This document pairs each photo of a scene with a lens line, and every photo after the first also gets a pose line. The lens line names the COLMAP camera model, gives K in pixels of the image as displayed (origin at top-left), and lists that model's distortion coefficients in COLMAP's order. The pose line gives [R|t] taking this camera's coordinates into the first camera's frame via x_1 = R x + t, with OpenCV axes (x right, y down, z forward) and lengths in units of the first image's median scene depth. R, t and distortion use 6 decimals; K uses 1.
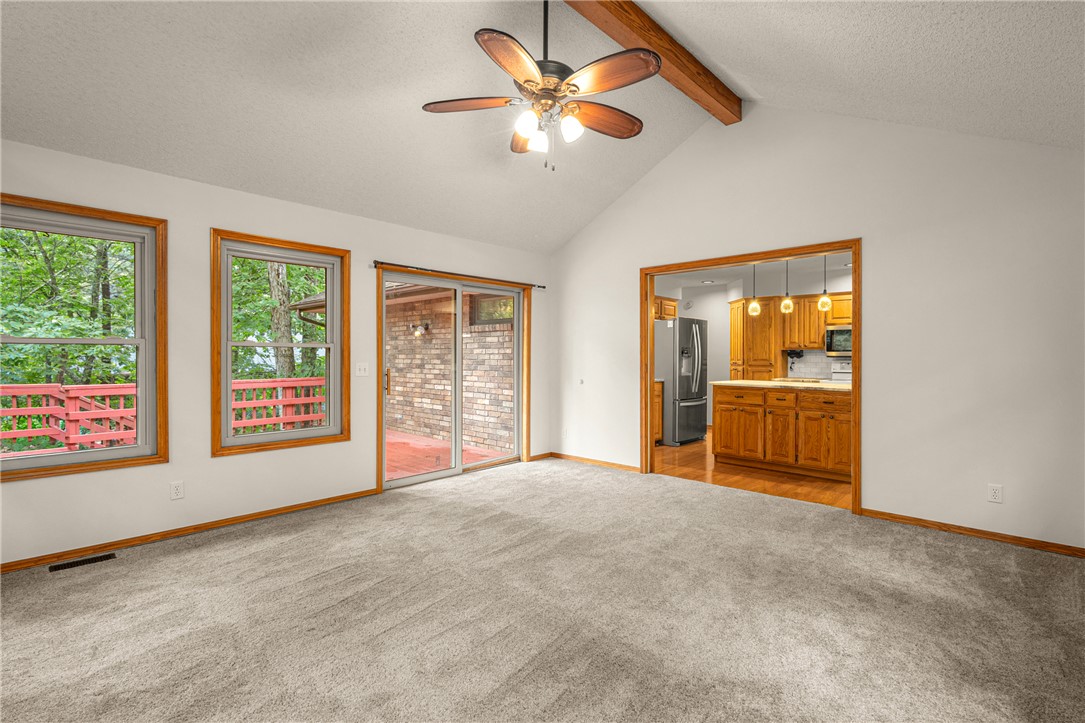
lens RADIAL K [[517.4, 0, 543.5], [0, 517.4, 363.5], [0, 0, 1]] dist [0.001225, 0.000401]
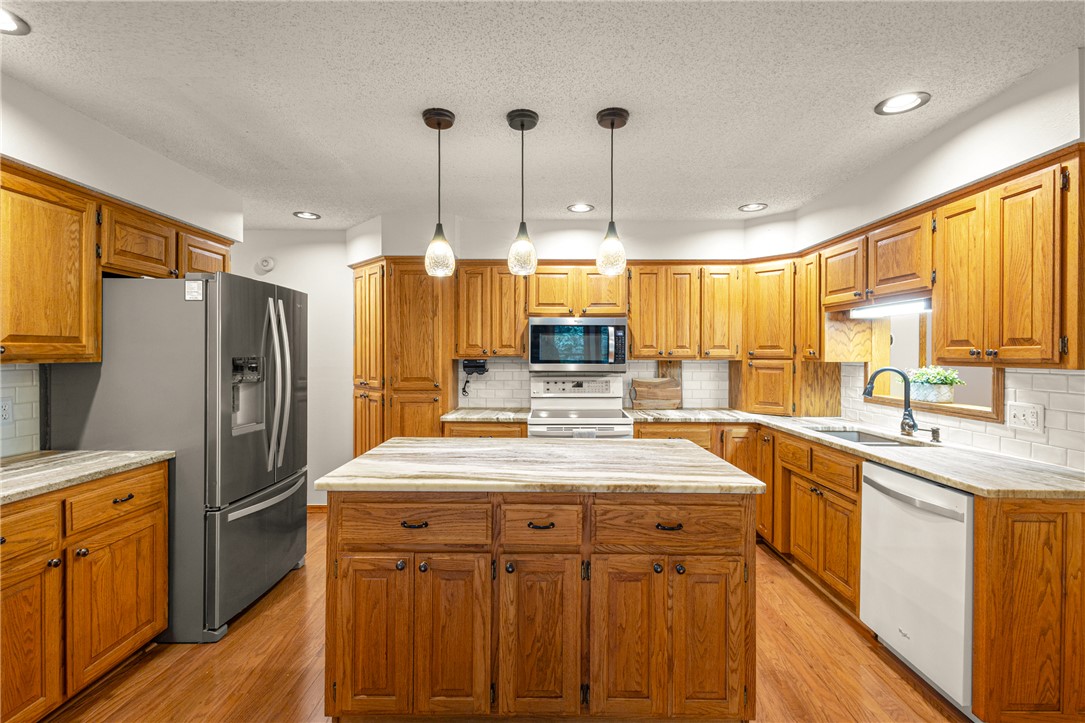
lens RADIAL K [[517.4, 0, 543.5], [0, 517.4, 363.5], [0, 0, 1]] dist [0.001225, 0.000401]
pose [[0.743857, -0.011943, 0.668232, 0.186970], [0.007652, 0.999927, 0.009353, -0.028347], [-0.668295, -0.001844, 0.743894, 0.585337]]
